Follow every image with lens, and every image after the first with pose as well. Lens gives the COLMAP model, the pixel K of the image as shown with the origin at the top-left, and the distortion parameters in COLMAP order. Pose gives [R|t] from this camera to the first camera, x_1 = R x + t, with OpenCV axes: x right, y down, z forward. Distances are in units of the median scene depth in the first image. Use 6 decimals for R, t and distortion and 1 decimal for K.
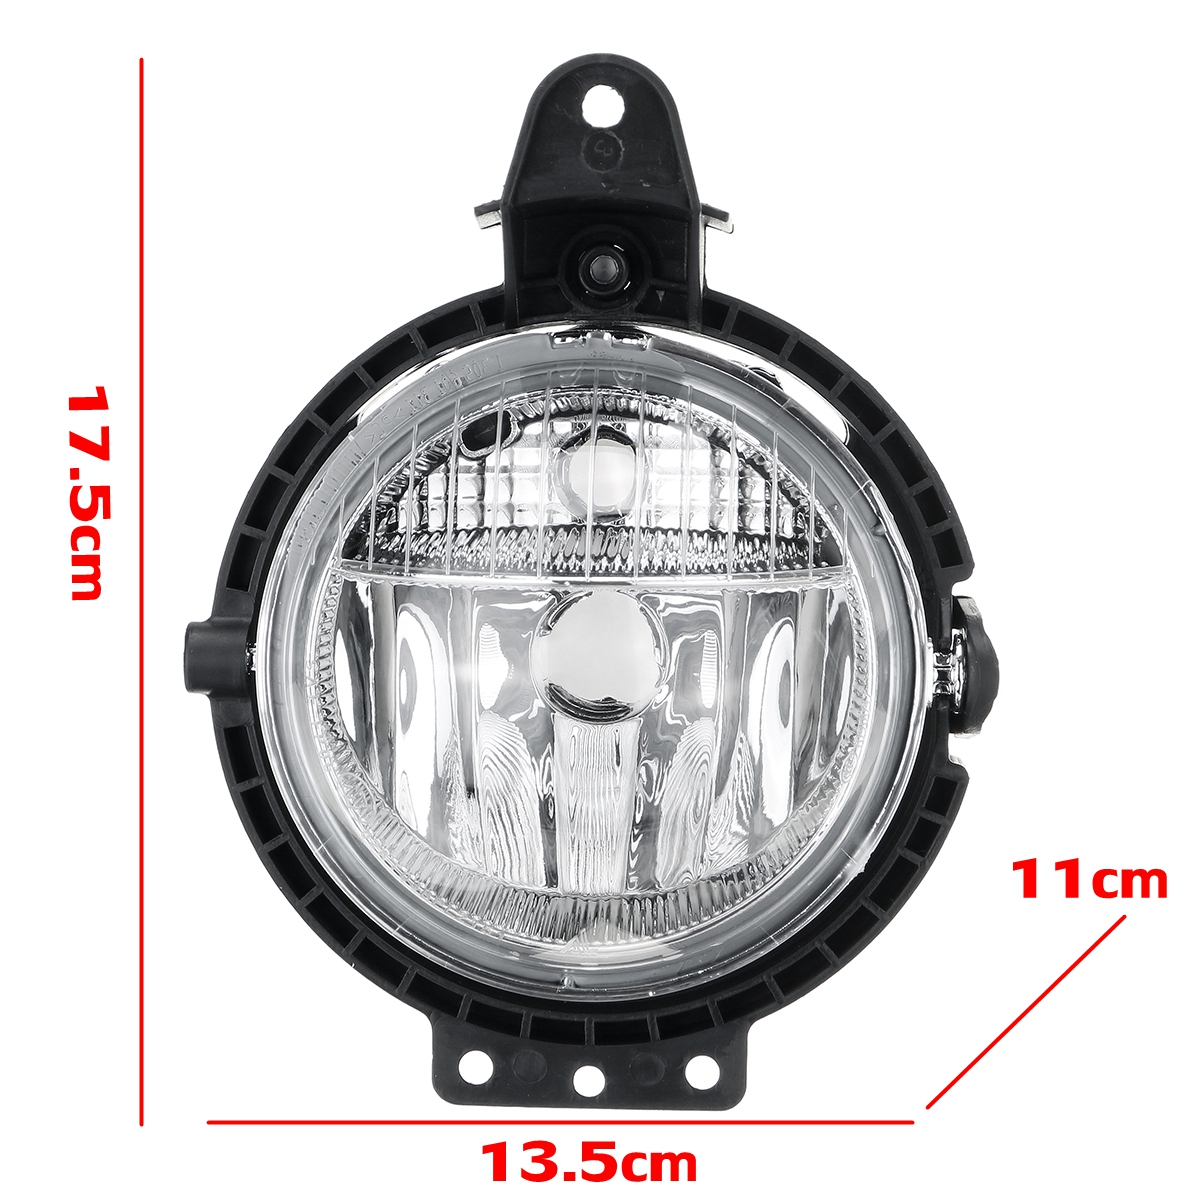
lens RADIAL K [[2480.8, 0, 600.0], [0, 2480.8, 600.0], [0, 0, 1]] dist [-0.019760, -0.038827]
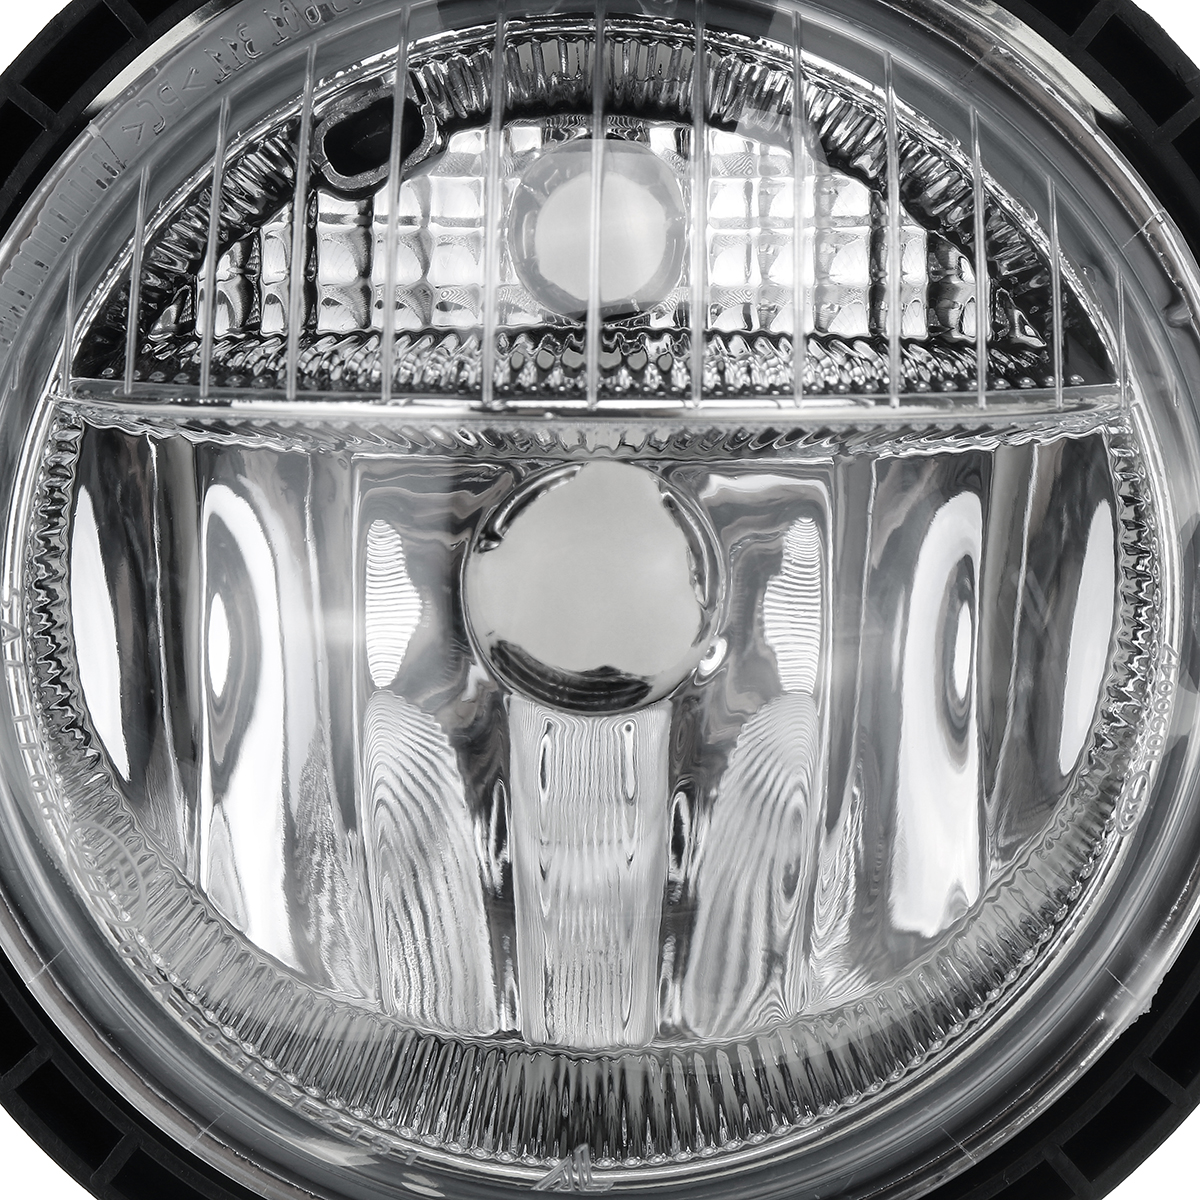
lens RADIAL K [[2480.8, 0, 600.0], [0, 2480.8, 600.0], [0, 0, 1]] dist [-0.019760, -0.038827]
pose [[0.999312, -0.007181, 0.036396, -0.018978], [0.006959, 0.999956, 0.006239, 0.023181], [-0.036440, -0.005981, 0.999318, 0.492928]]
